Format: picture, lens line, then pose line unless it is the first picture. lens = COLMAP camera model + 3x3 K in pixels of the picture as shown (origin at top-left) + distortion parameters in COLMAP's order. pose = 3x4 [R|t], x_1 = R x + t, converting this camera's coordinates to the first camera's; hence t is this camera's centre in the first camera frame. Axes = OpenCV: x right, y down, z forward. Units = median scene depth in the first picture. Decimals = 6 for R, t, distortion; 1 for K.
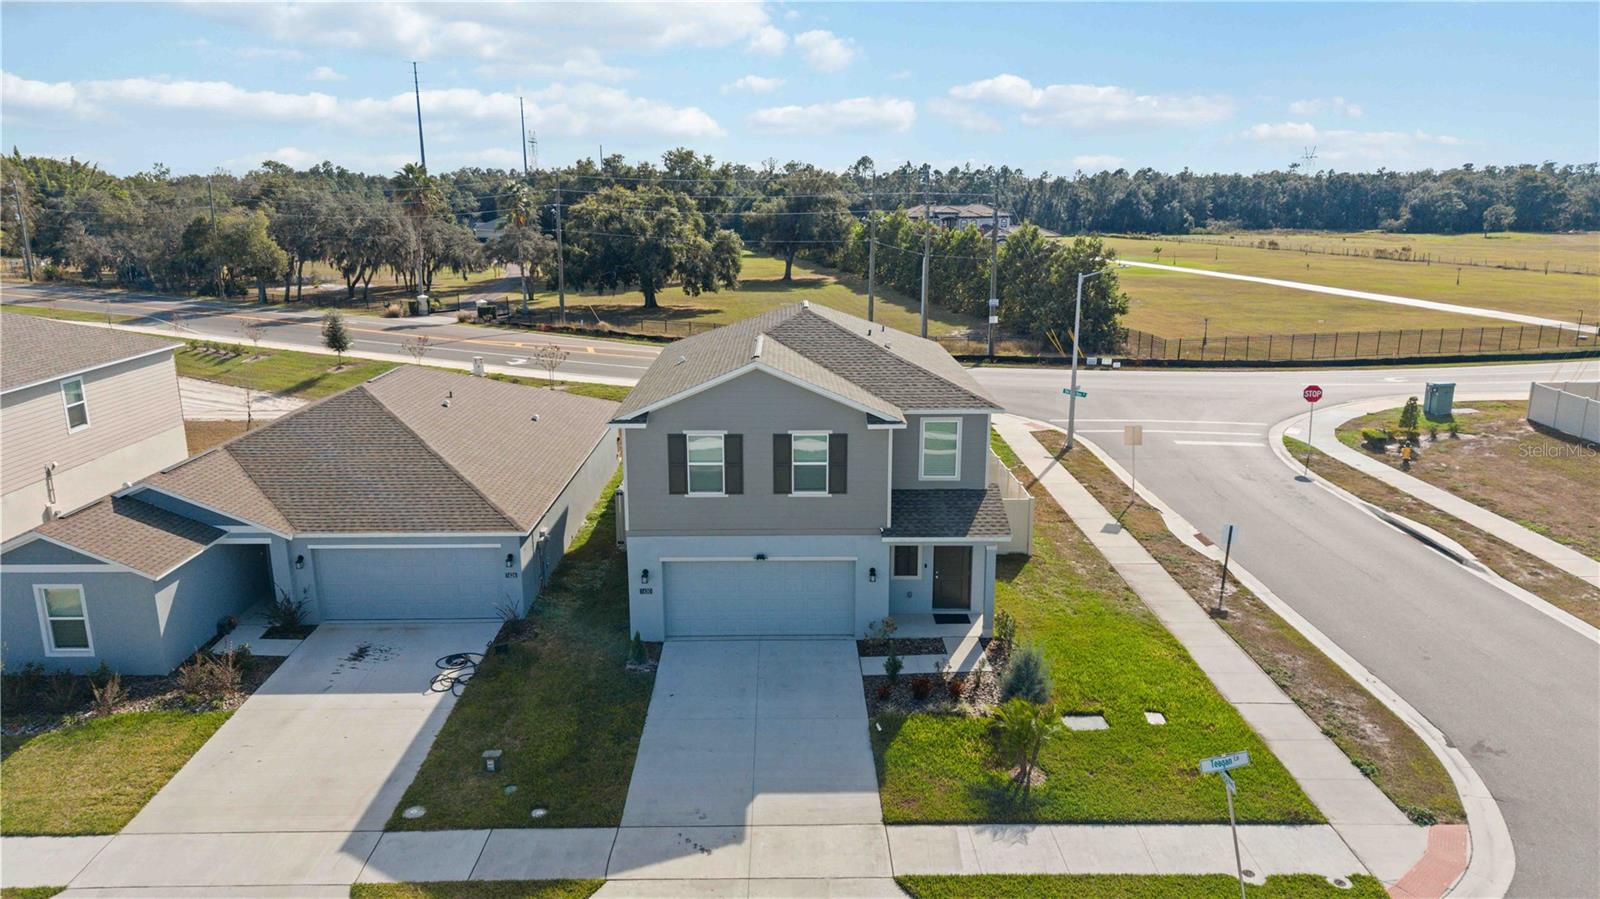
lens RADIAL K [[1057.9, 0, 801.6], [0, 1057.9, 456.5], [0, 0, 1]] dist [0.060427, -0.085624]
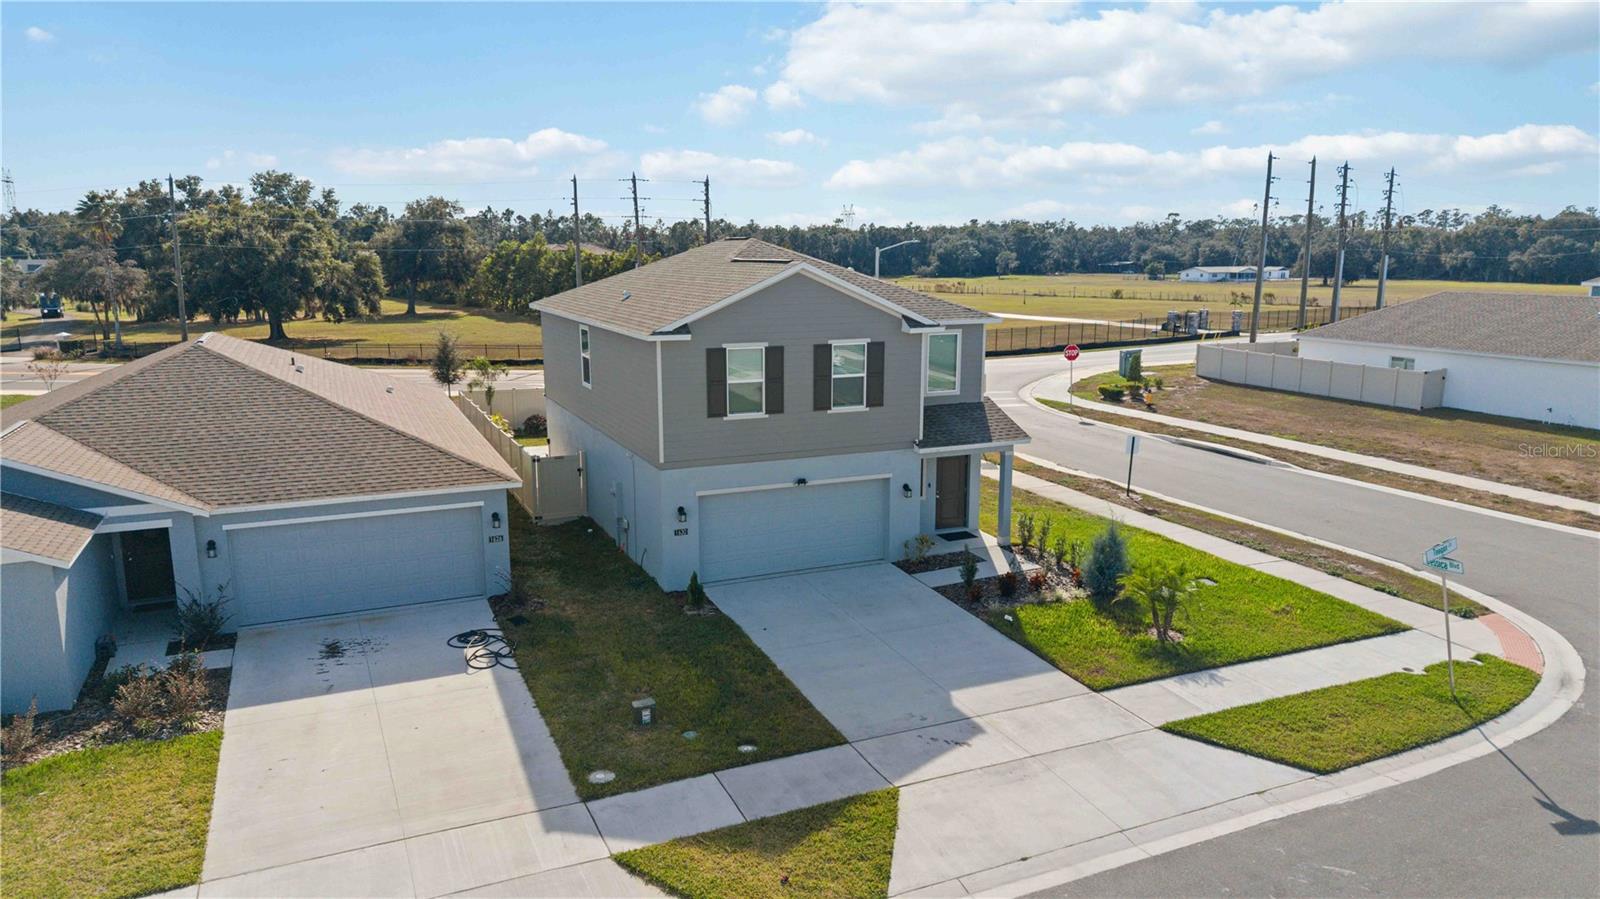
lens RADIAL K [[1057.9, 0, 801.6], [0, 1057.9, 456.5], [0, 0, 1]] dist [0.060427, -0.085624]
pose [[0.919582, -0.075698, 0.385537, -0.386483], [0.095415, 0.994915, -0.032236, 0.101530], [-0.381137, 0.066430, 0.922129, 0.143440]]
